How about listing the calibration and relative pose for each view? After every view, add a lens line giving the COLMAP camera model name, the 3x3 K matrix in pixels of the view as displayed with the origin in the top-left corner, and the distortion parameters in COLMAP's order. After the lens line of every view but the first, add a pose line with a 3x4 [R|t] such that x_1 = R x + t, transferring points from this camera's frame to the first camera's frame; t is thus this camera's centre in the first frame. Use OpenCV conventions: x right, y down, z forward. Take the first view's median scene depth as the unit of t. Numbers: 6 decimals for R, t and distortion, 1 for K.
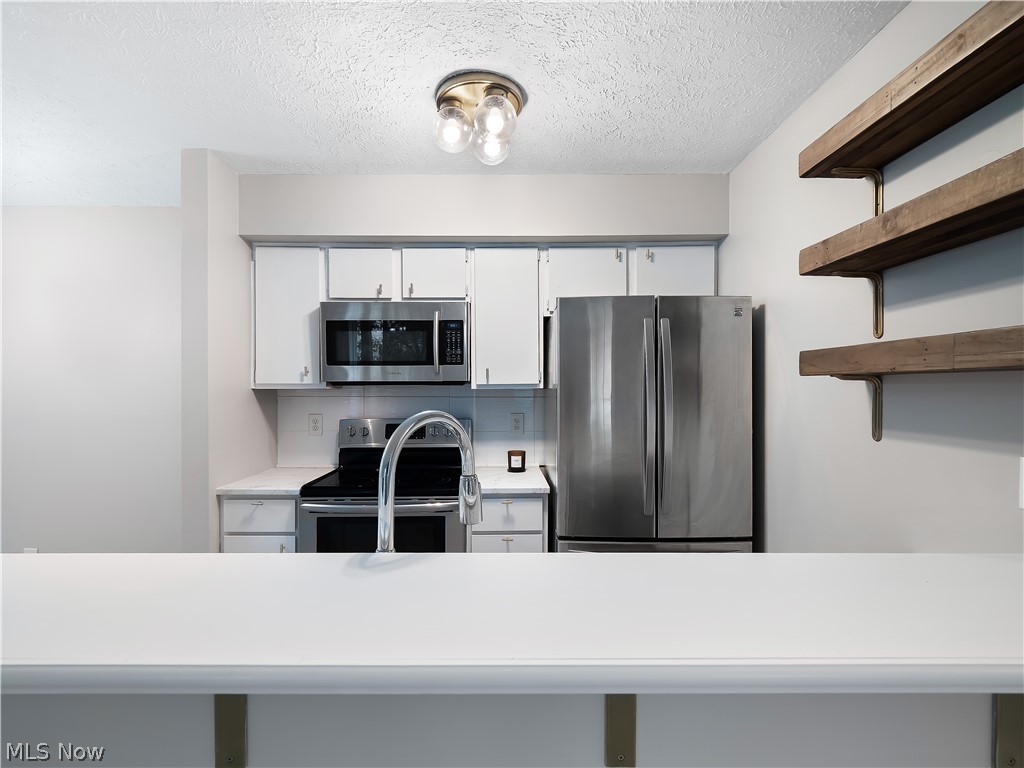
lens RADIAL K [[497.9, 0, 508.5], [0, 497.9, 394.3], [0, 0, 1]] dist [-0.000284, -0.001991]
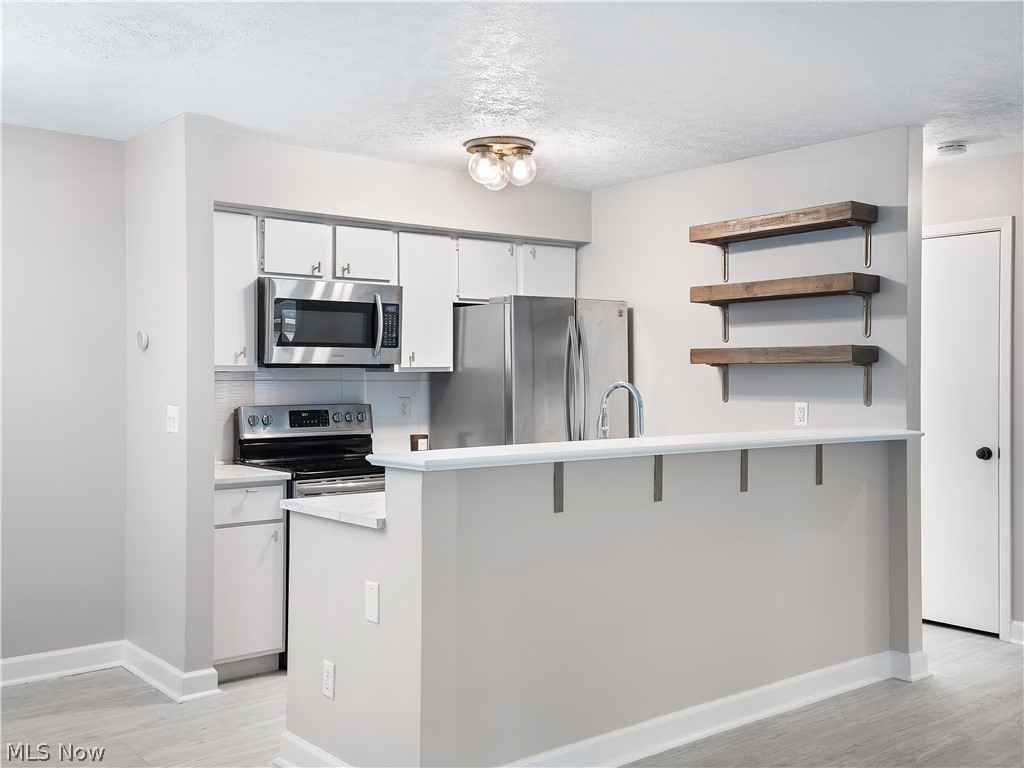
lens RADIAL K [[1027.1, 0, 508.9], [0, 1027.1, 379.6], [0, 0, 1]] dist [0.086267, -0.009468]
pose [[0.781781, -0.002245, 0.623548, -1.221480], [0.006682, 0.999966, -0.004778, 0.016515], [-0.623517, 0.007902, 0.781770, -0.779613]]
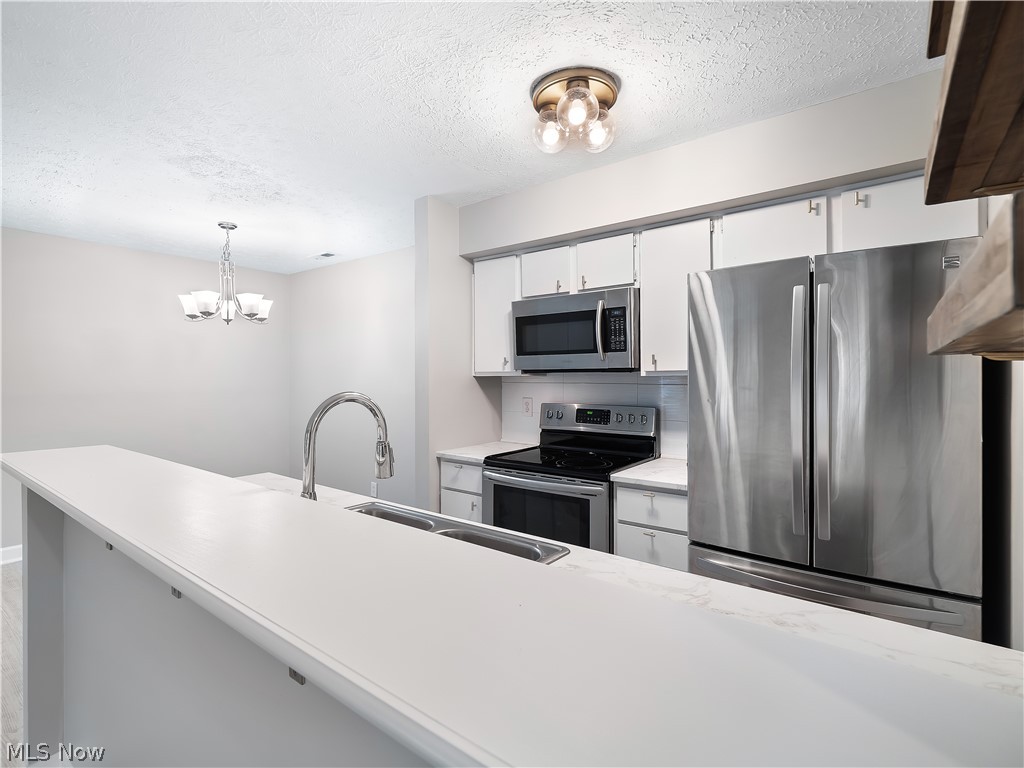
lens RADIAL K [[495.7, 0, 509.7], [0, 495.7, 381.8], [0, 0, 1]] dist [-0.001245, -0.000908]
pose [[0.786372, 0.006259, -0.617721, 0.335887], [-0.005500, 0.999980, 0.003131, -0.001071], [0.617729, 0.000935, 0.786391, 0.081159]]
